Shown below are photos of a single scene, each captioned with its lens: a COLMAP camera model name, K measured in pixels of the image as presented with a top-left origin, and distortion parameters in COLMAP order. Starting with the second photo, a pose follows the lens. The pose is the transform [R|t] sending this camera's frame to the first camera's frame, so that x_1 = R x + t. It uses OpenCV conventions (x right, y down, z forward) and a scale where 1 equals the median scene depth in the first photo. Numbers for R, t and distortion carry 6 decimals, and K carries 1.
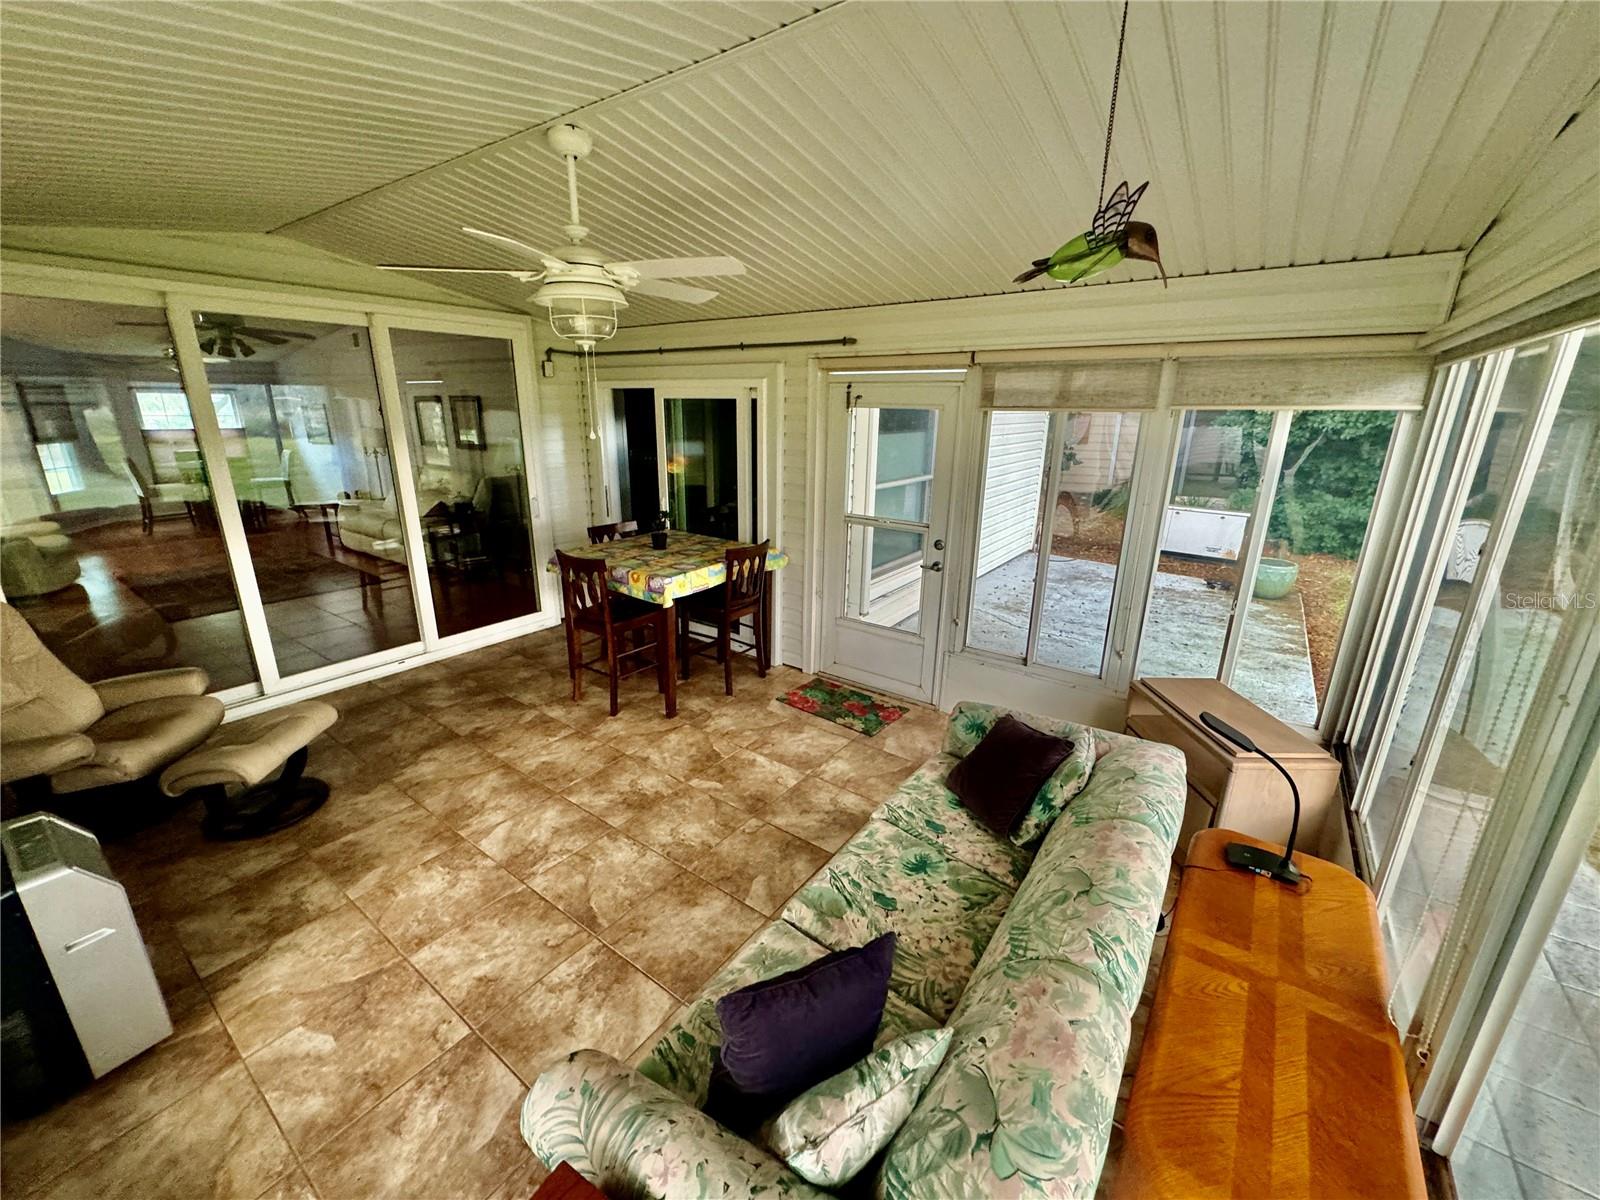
lens RADIAL K [[638.8, 0, 798.5], [0, 638.8, 599.8], [0, 0, 1]] dist [-0.000860, 0.000354]
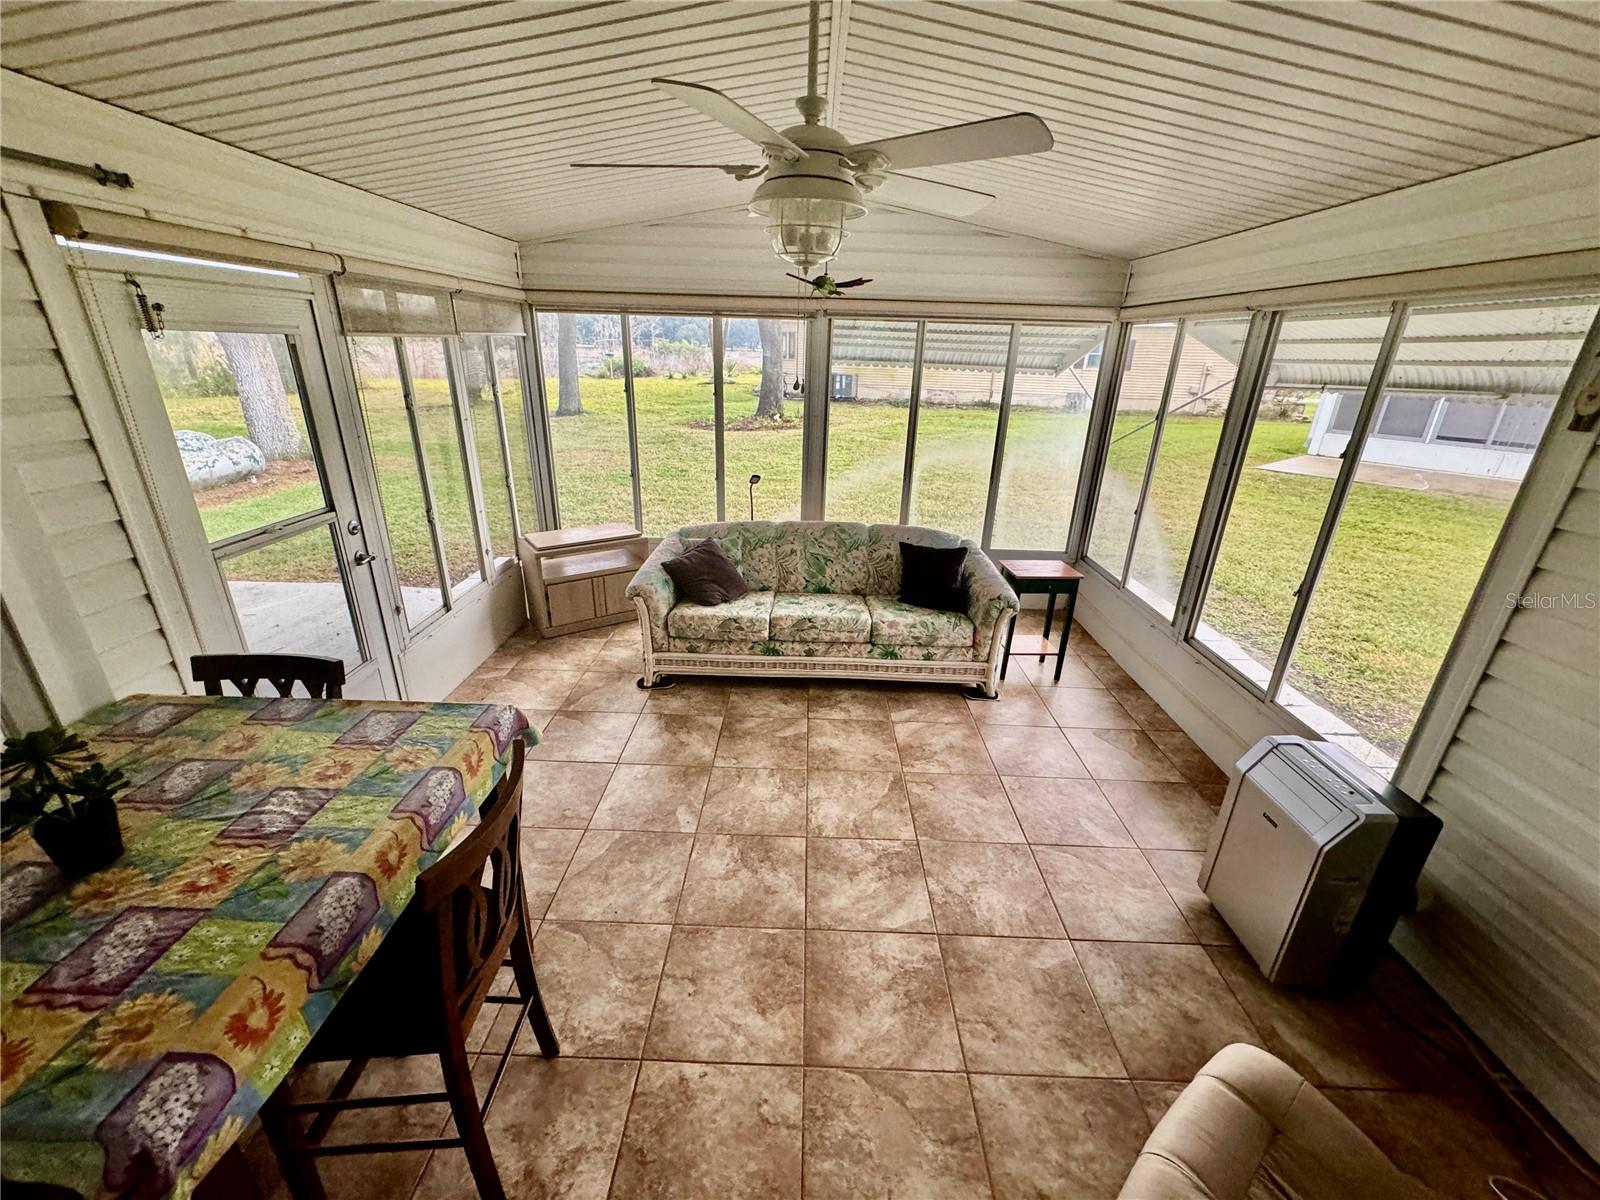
lens RADIAL K [[638.8, 0, 798.7], [0, 638.8, 602.7], [0, 0, 1]] dist [-0.000860, 0.000354]
pose [[-0.570825, -0.327072, 0.753115, -0.866326], [0.204290, 0.831814, 0.516092, -0.388100], [-0.795251, 0.448452, -0.408003, 1.256586]]
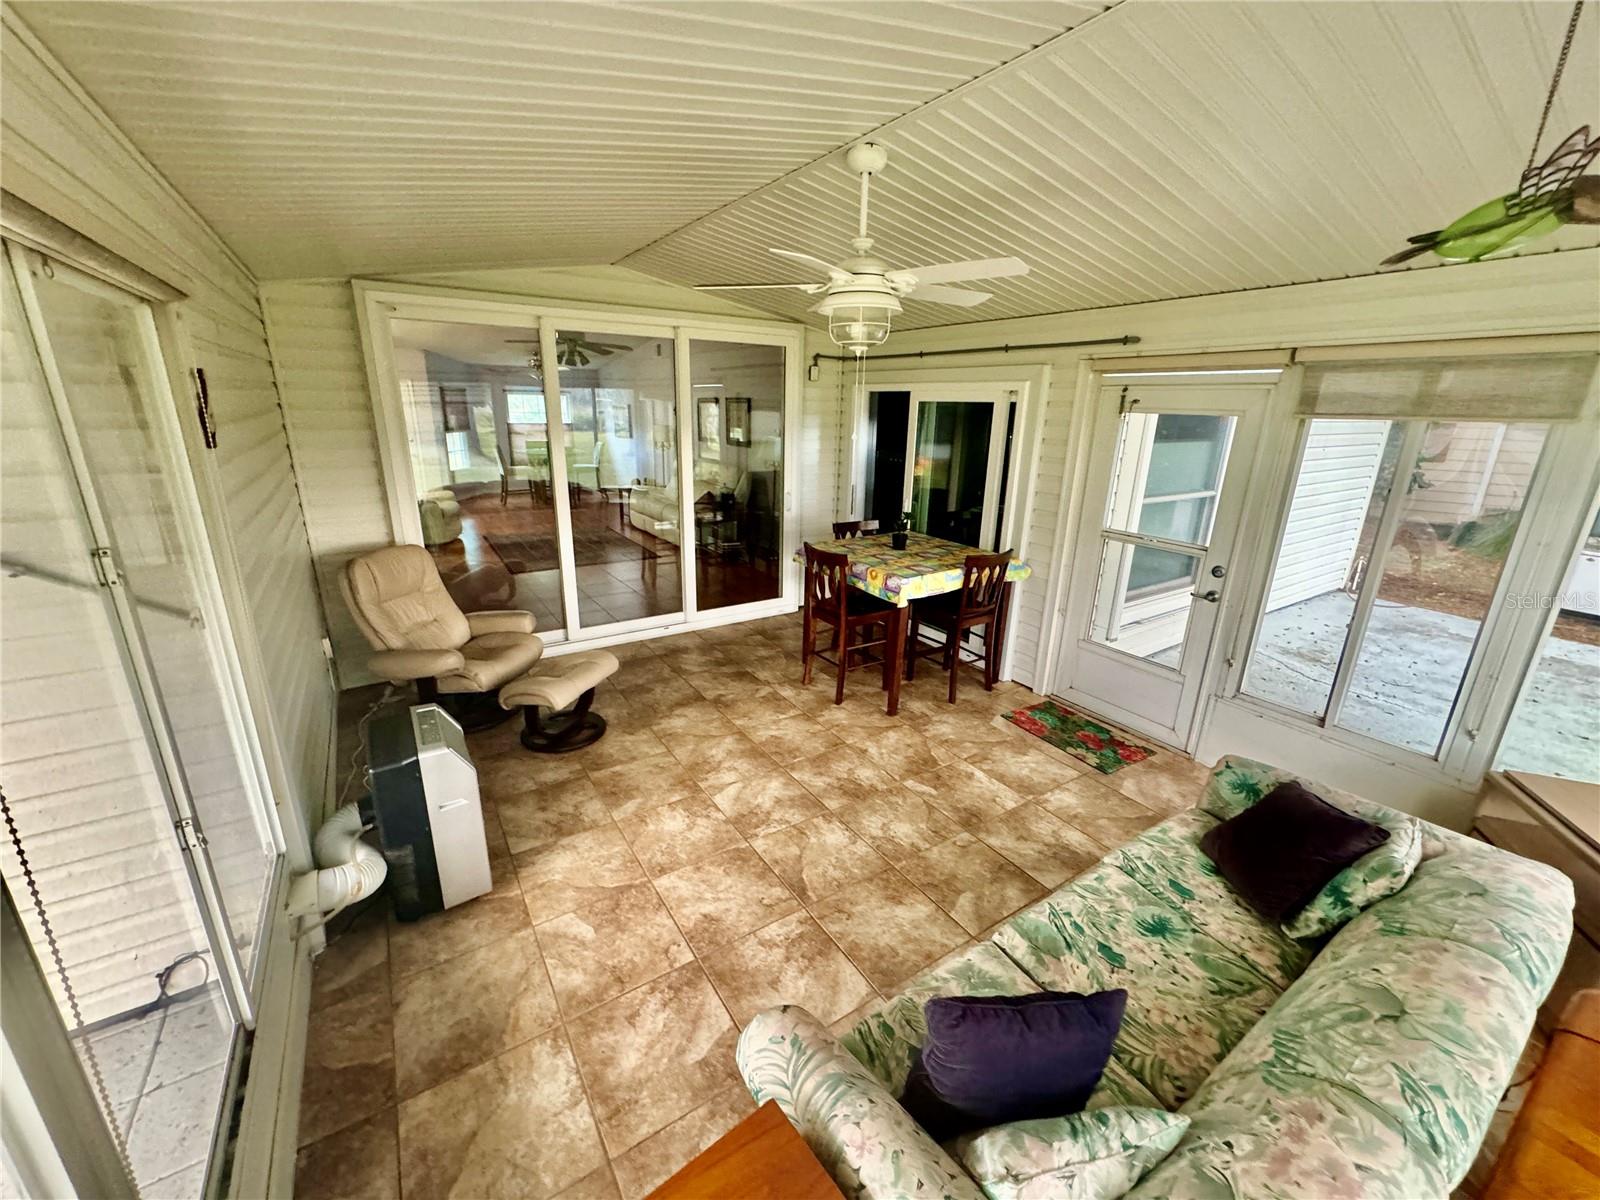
lens RADIAL K [[638.8, 0, 798.6], [0, 638.8, 599.2], [0, 0, 1]] dist [-0.000860, 0.000354]
pose [[0.934050, 0.110928, -0.339478, -0.018668], [-0.112533, 0.993534, 0.015021, 0.003082], [0.338949, 0.024172, 0.940494, -0.012370]]
